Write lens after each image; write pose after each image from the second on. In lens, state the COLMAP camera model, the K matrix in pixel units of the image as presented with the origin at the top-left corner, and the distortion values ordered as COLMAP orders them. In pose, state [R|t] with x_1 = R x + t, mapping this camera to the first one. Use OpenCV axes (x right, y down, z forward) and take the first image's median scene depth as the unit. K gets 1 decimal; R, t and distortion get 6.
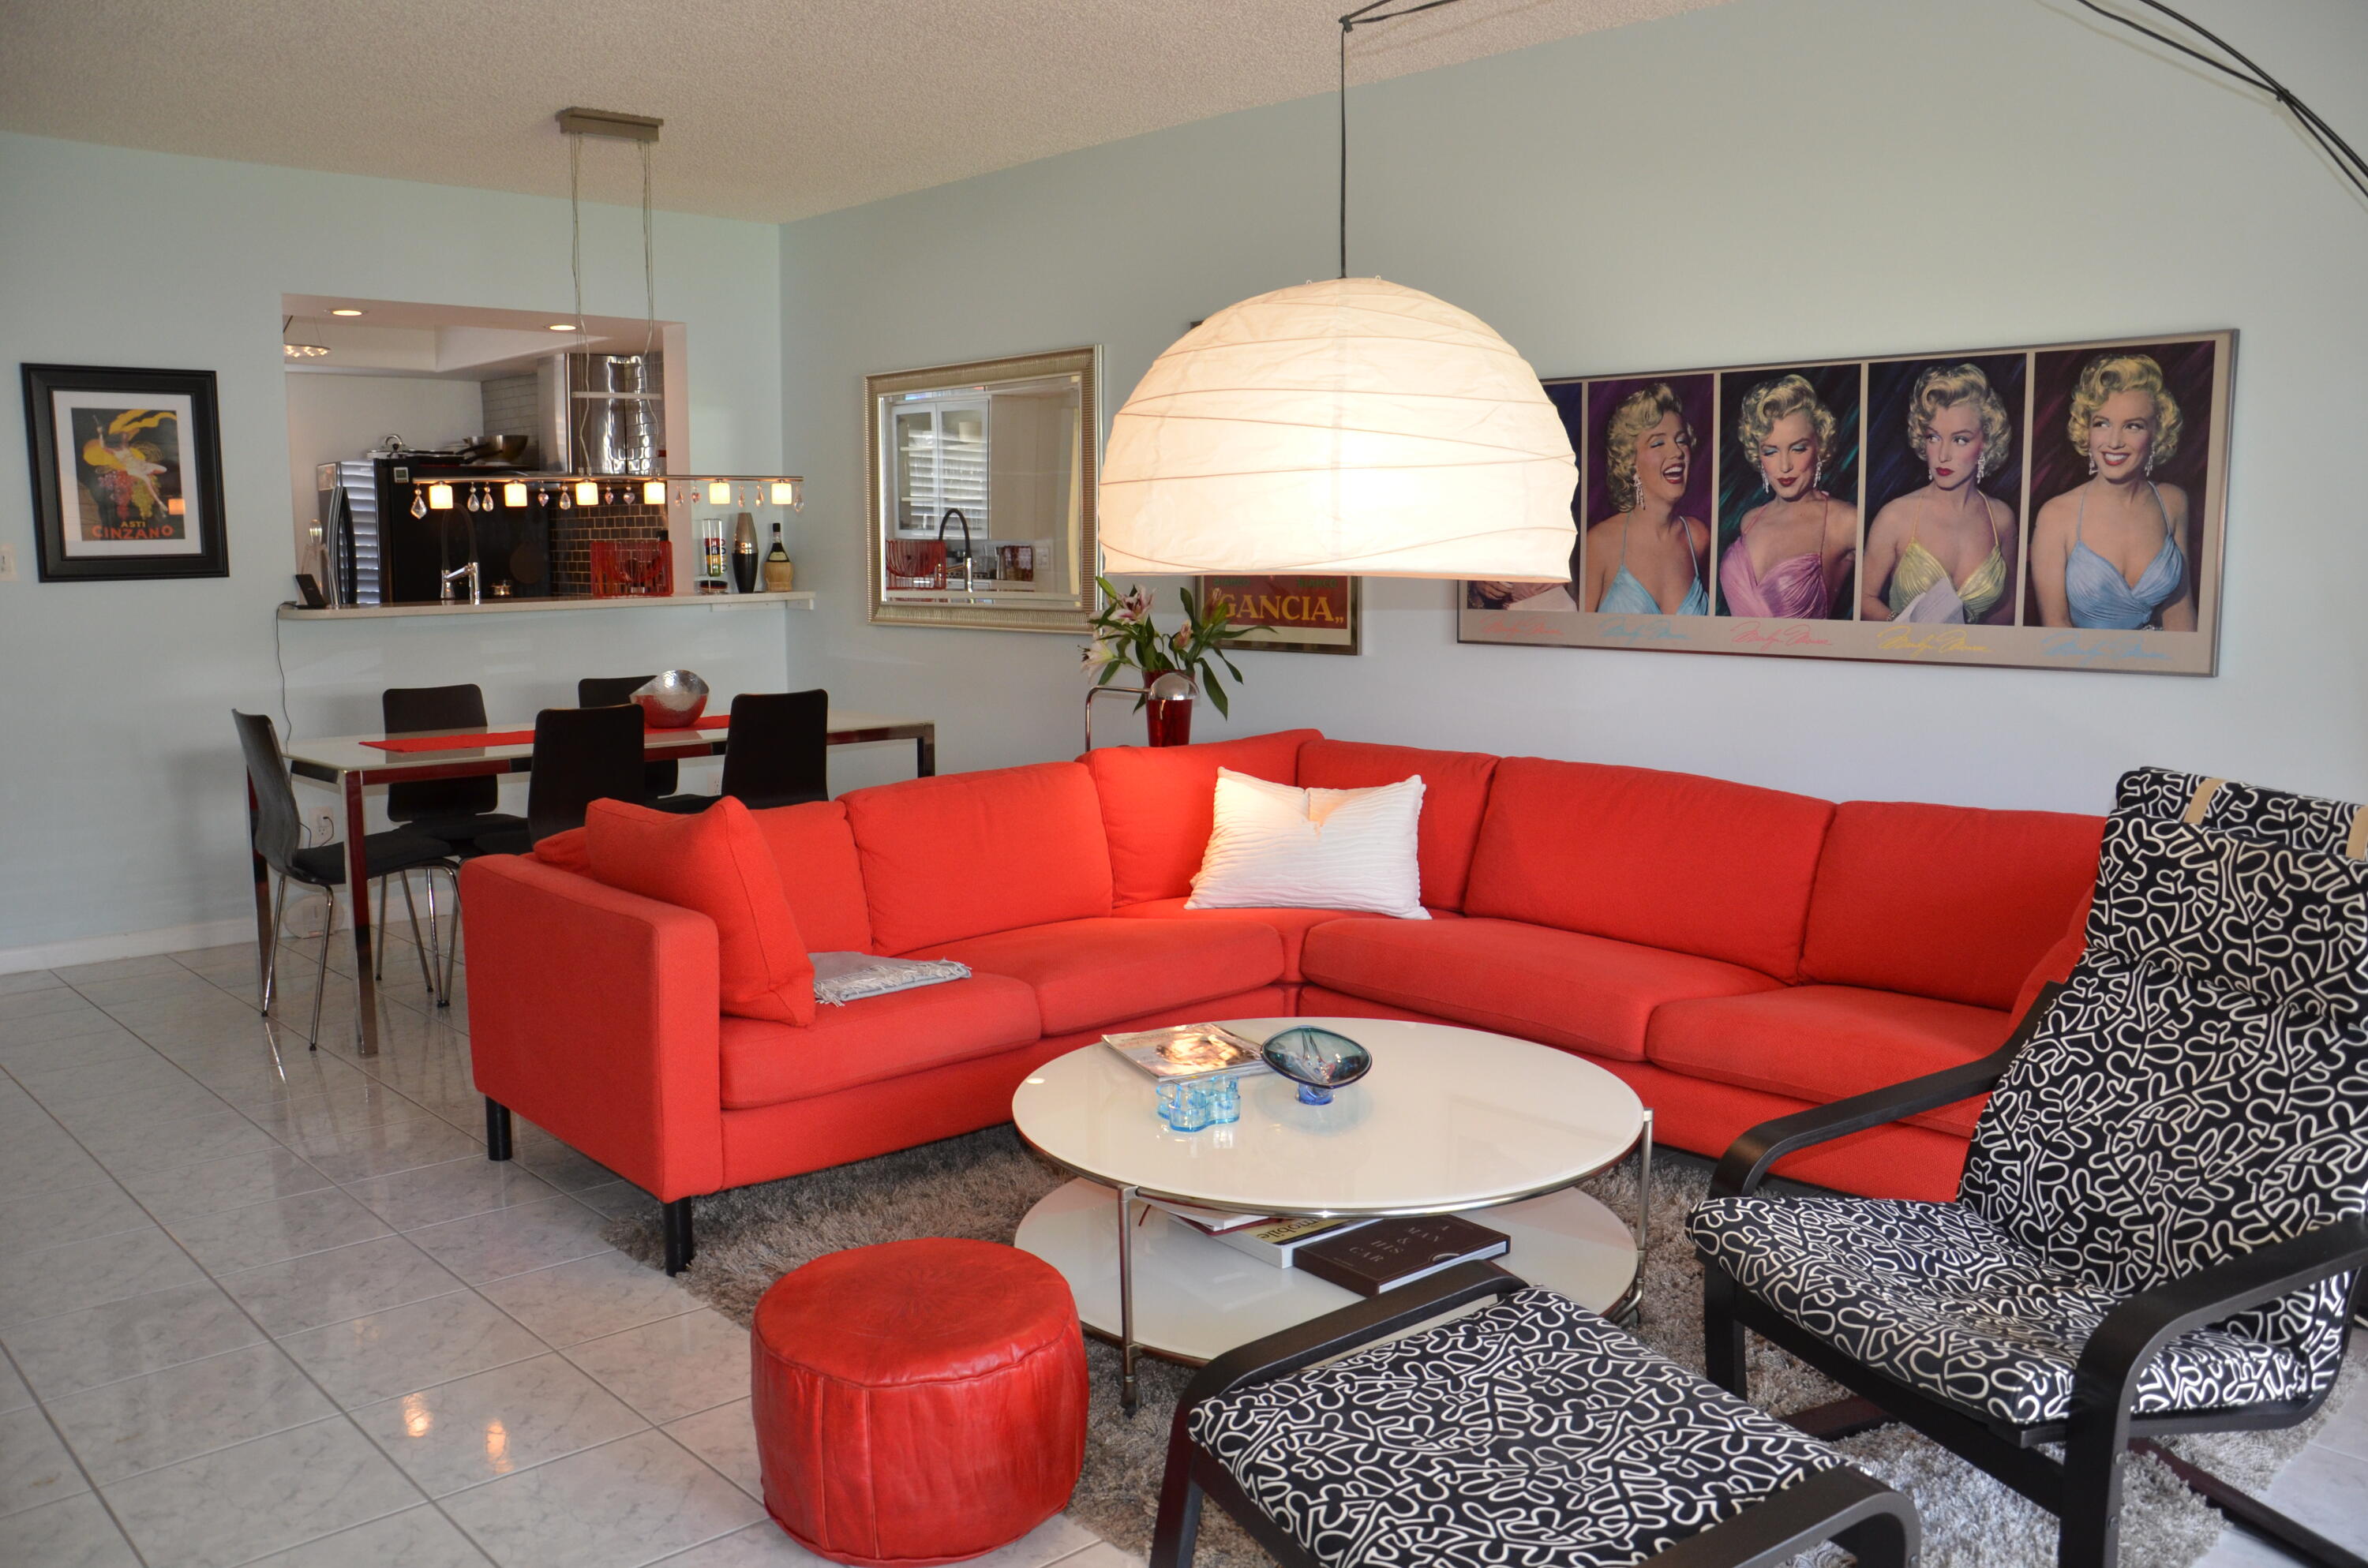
lens RADIAL K [[1901.7, 0, 1184.0], [0, 1901.7, 784.0], [0, 0, 1]] dist [-0.161118, 0.154074]
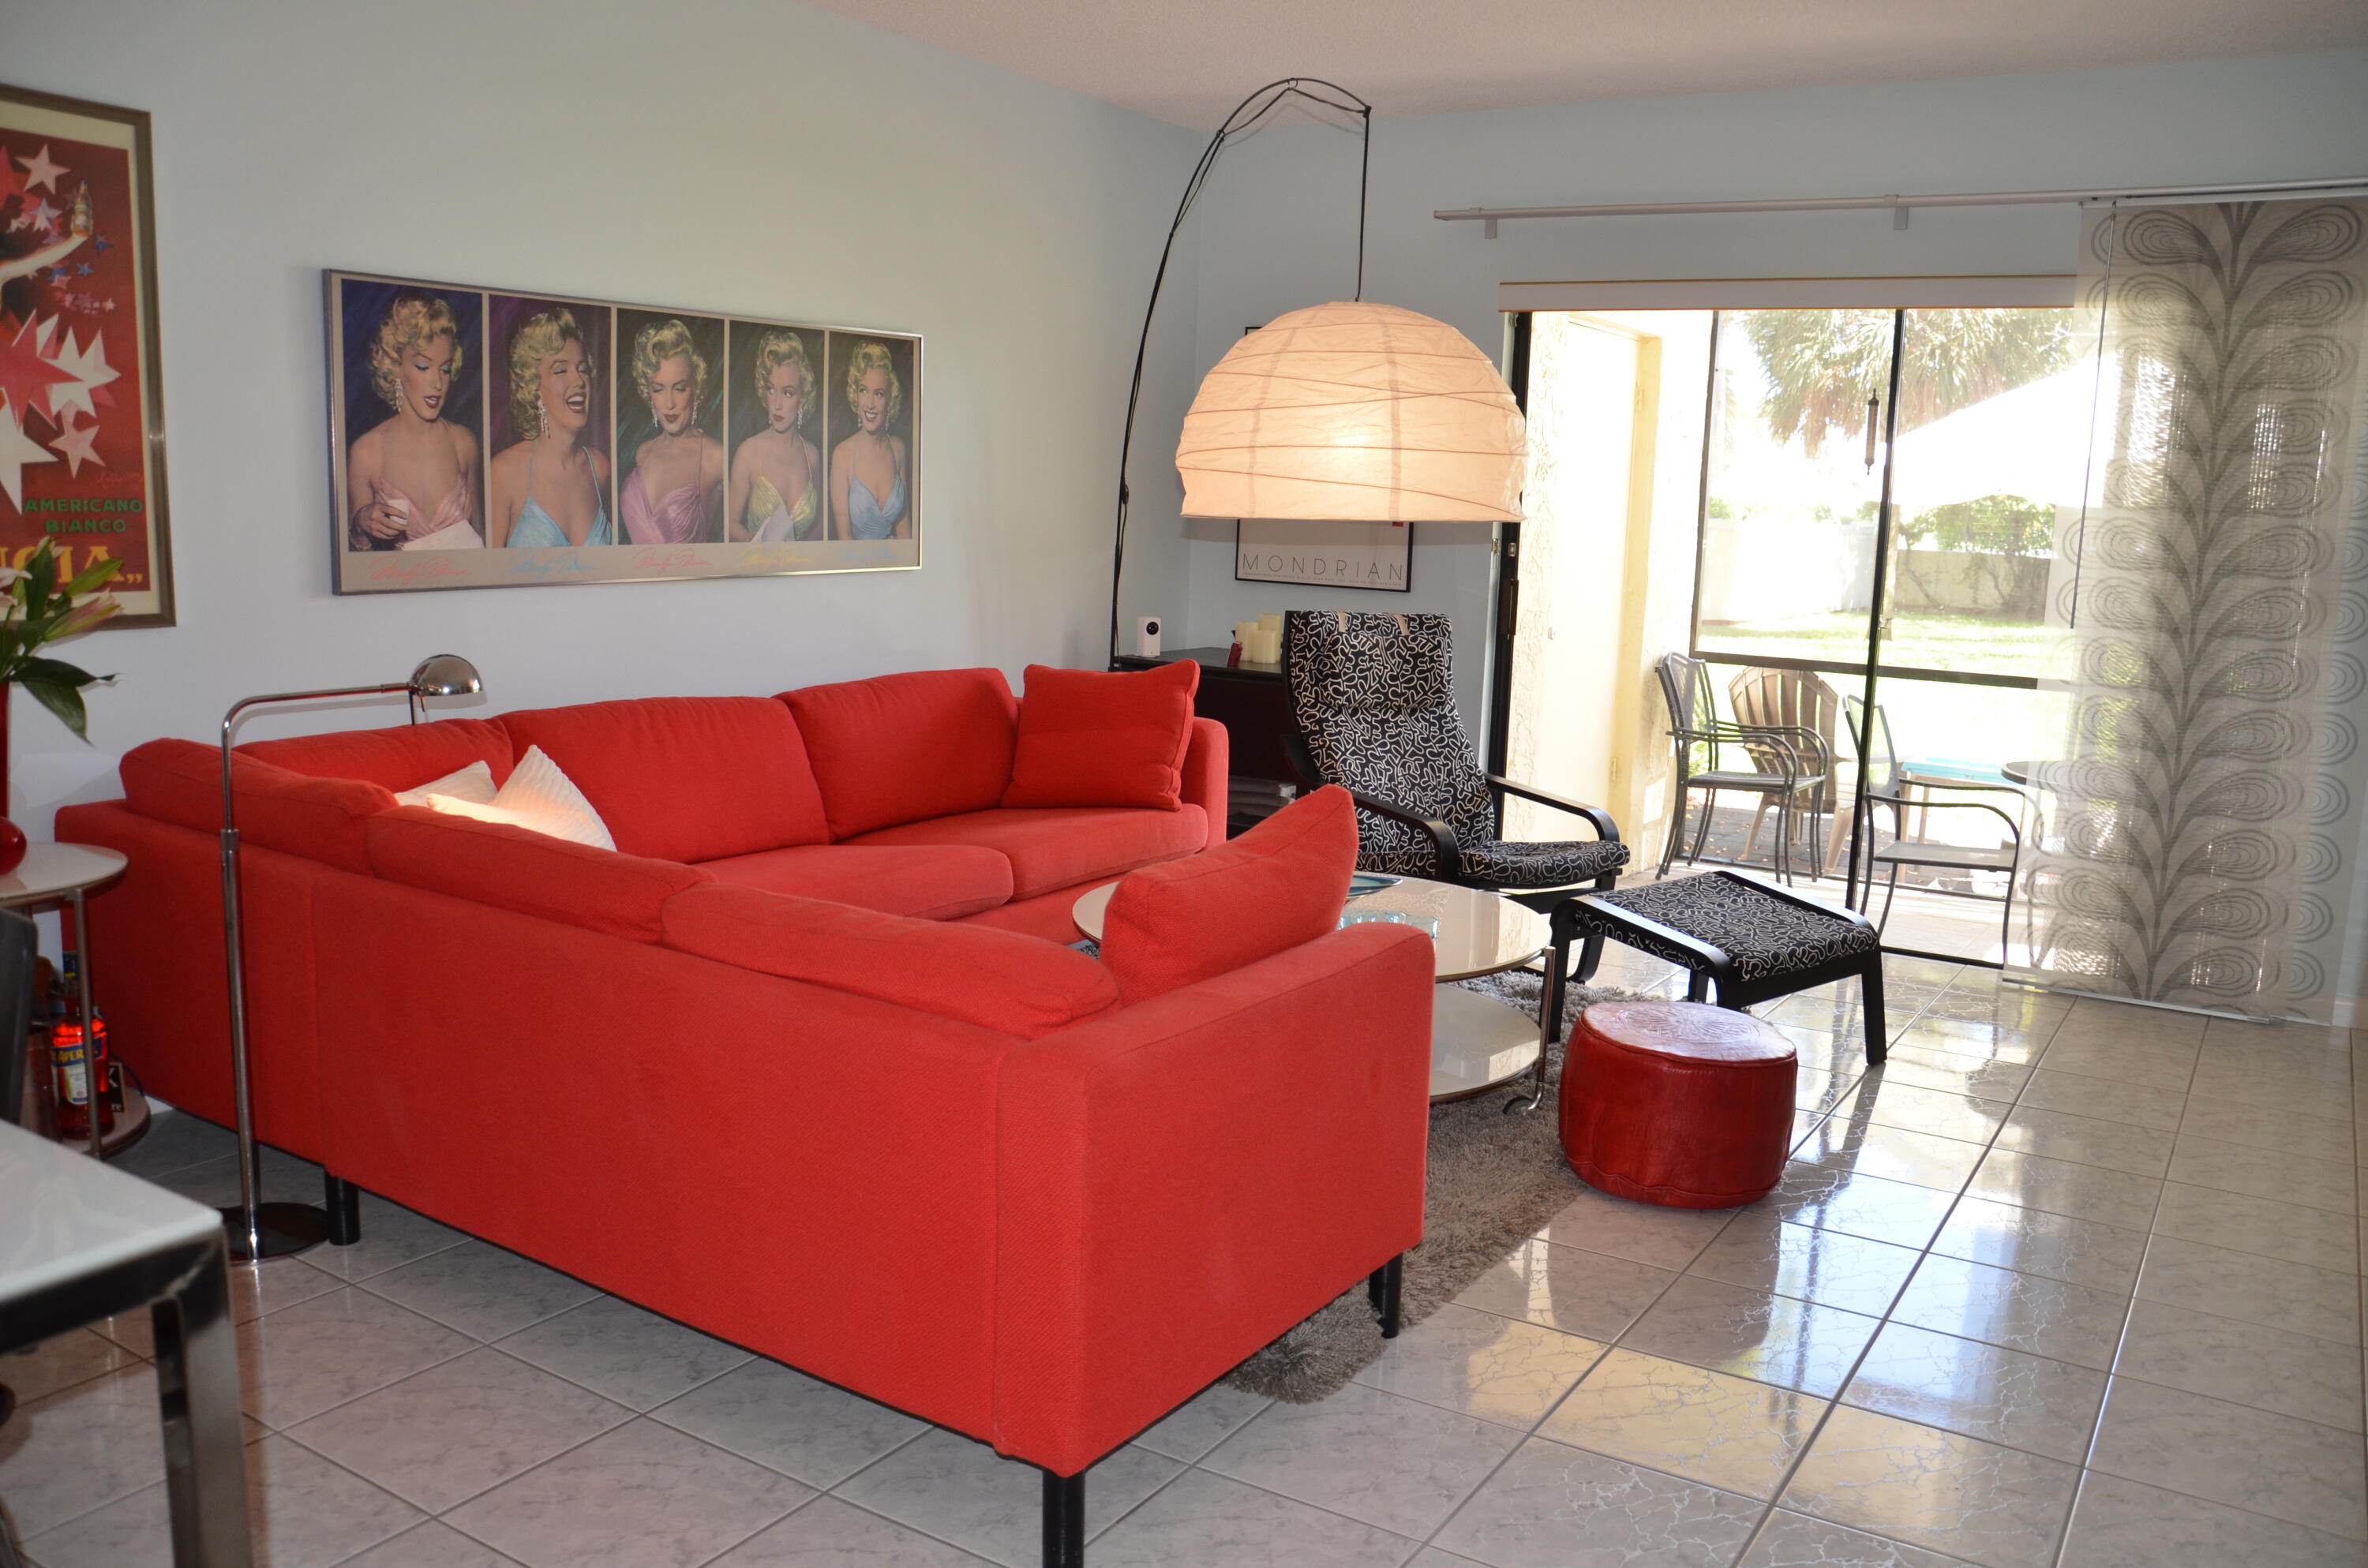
lens RADIAL K [[1901.7, 0, 1184.0], [0, 1901.7, 784.0], [0, 0, 1]] dist [-0.161118, 0.154074]
pose [[-0.261487, -0.154003, 0.952842, -0.834597], [0.090013, 0.978996, 0.182932, -0.126807], [-0.961000, 0.133603, -0.242133, 1.014220]]
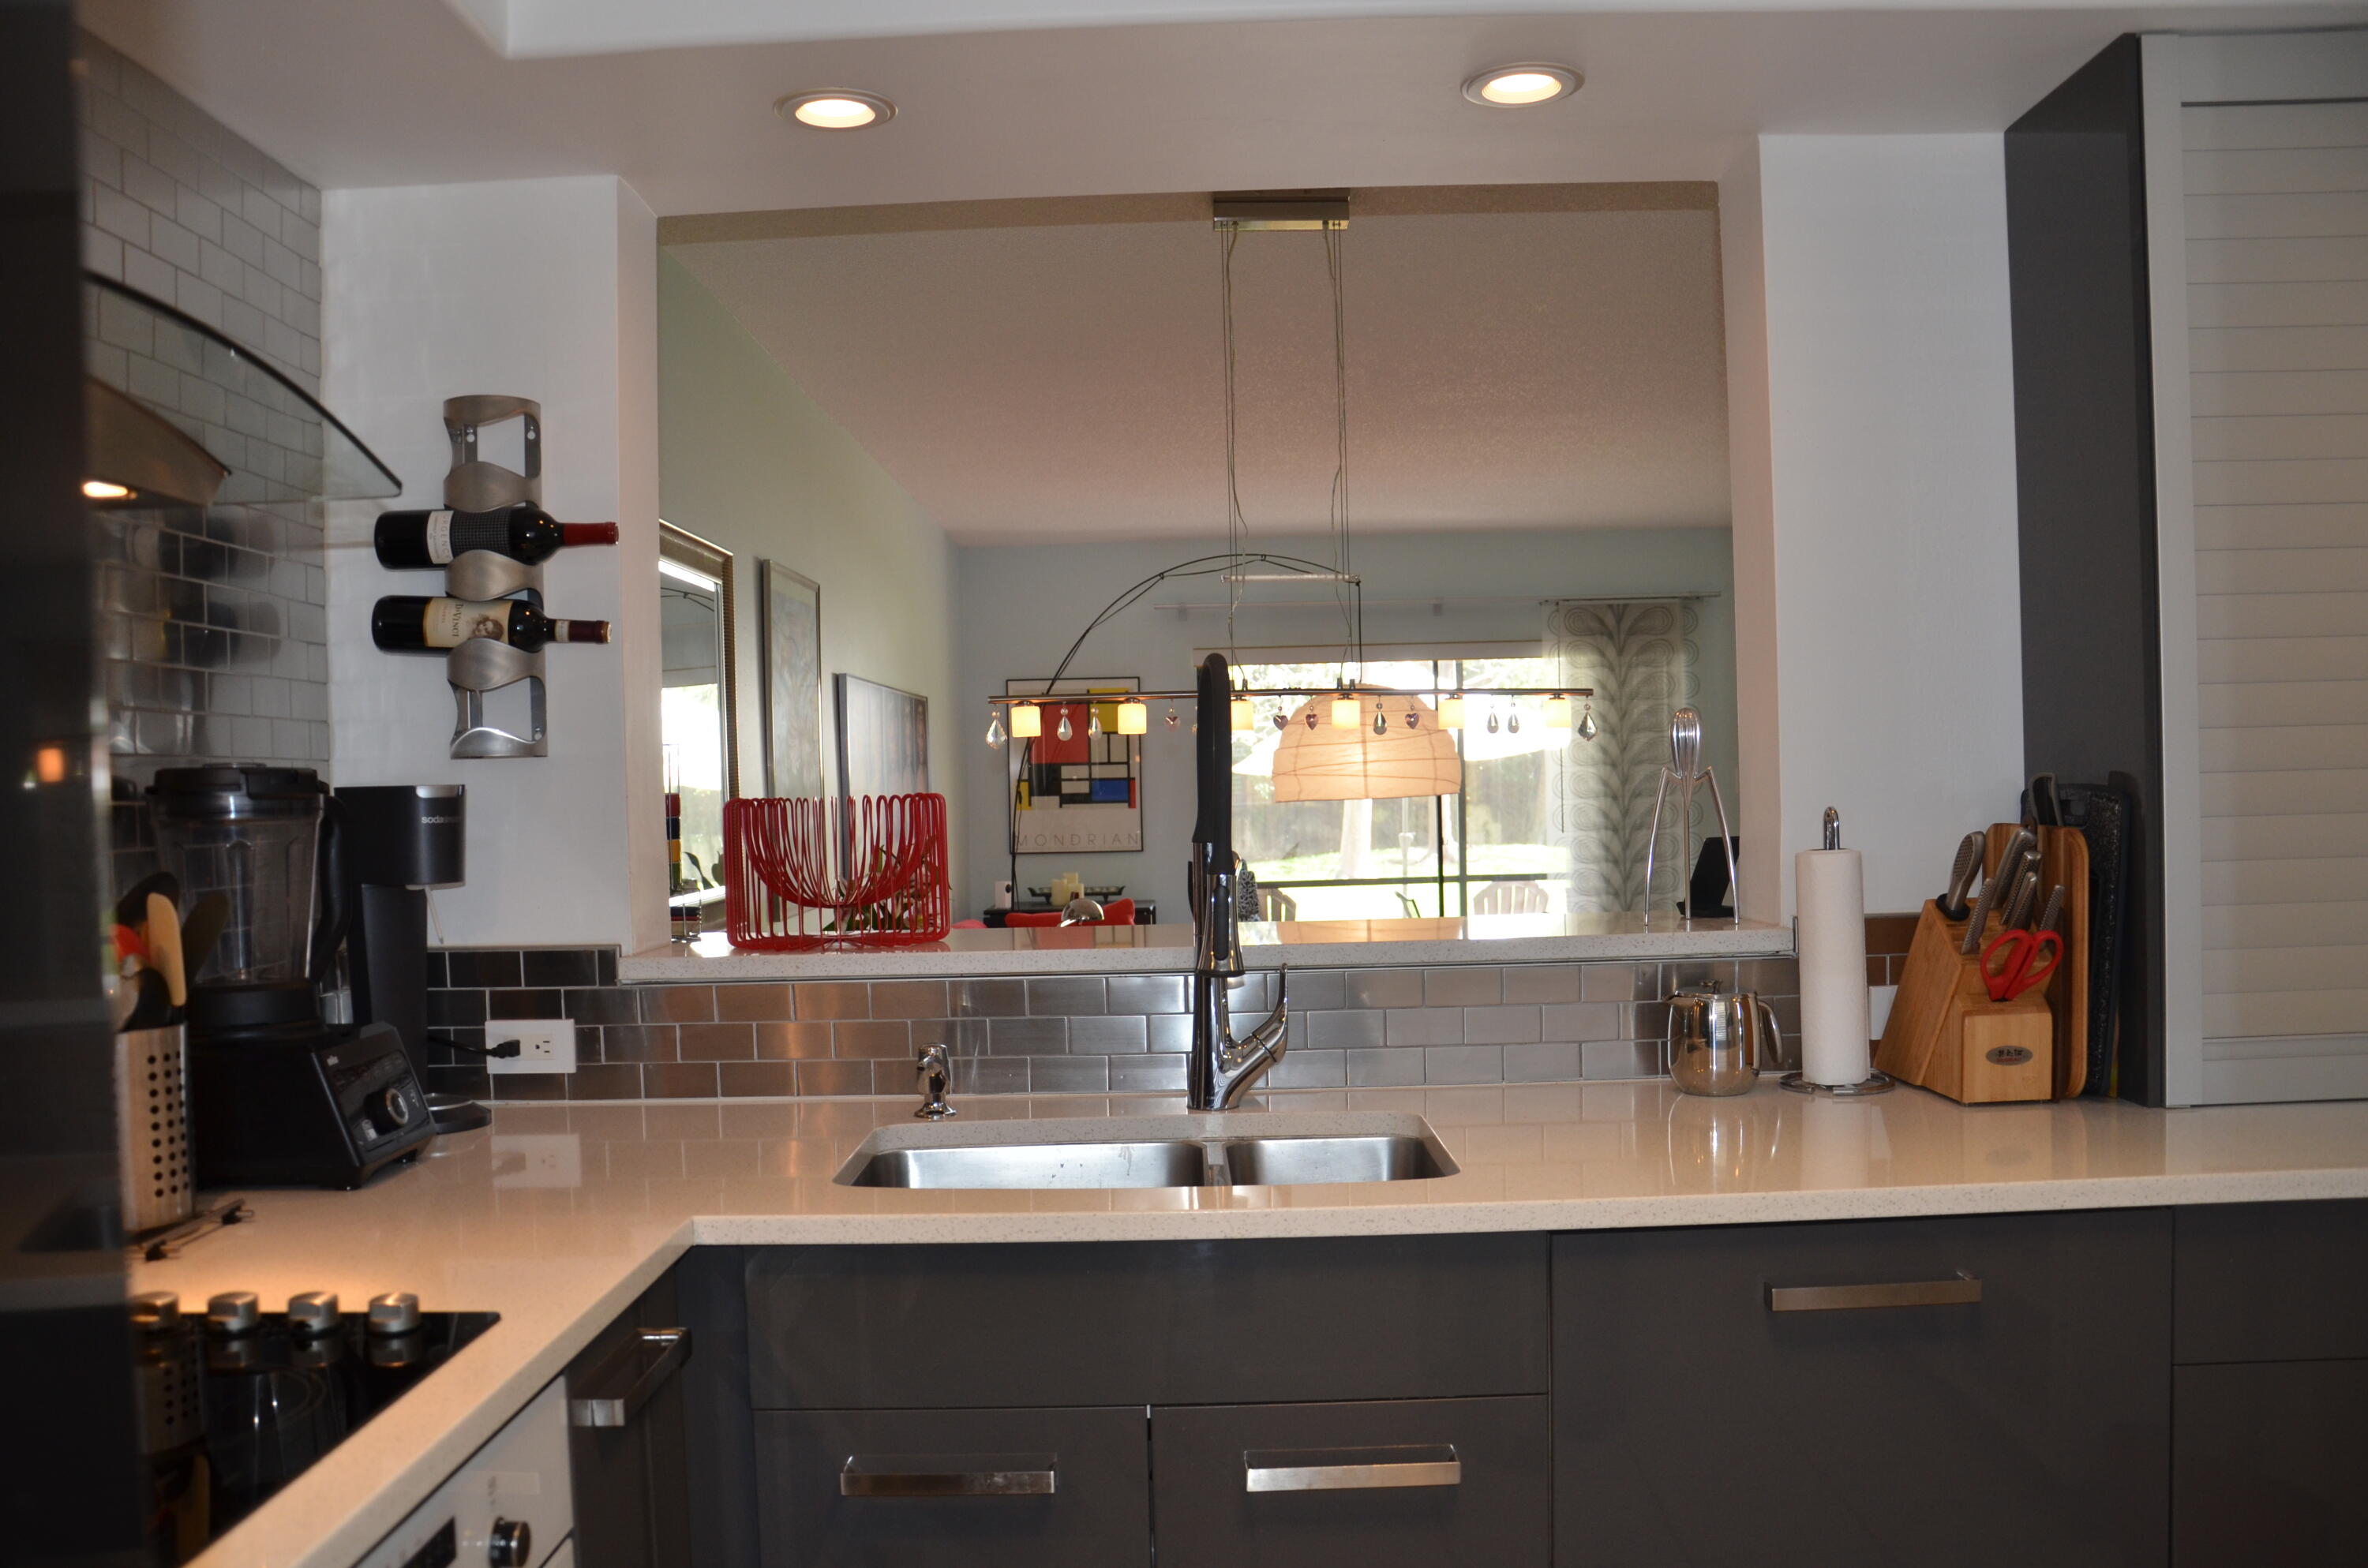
lens RADIAL K [[1901.7, 0, 1184.0], [0, 1901.7, 784.0], [0, 0, 1]] dist [-0.161118, 0.154074]
pose [[-0.735589, 0.022247, 0.677062, -1.005870], [0.115670, 0.988908, 0.093176, -0.273522], [-0.667479, 0.146855, -0.730003, 2.091501]]
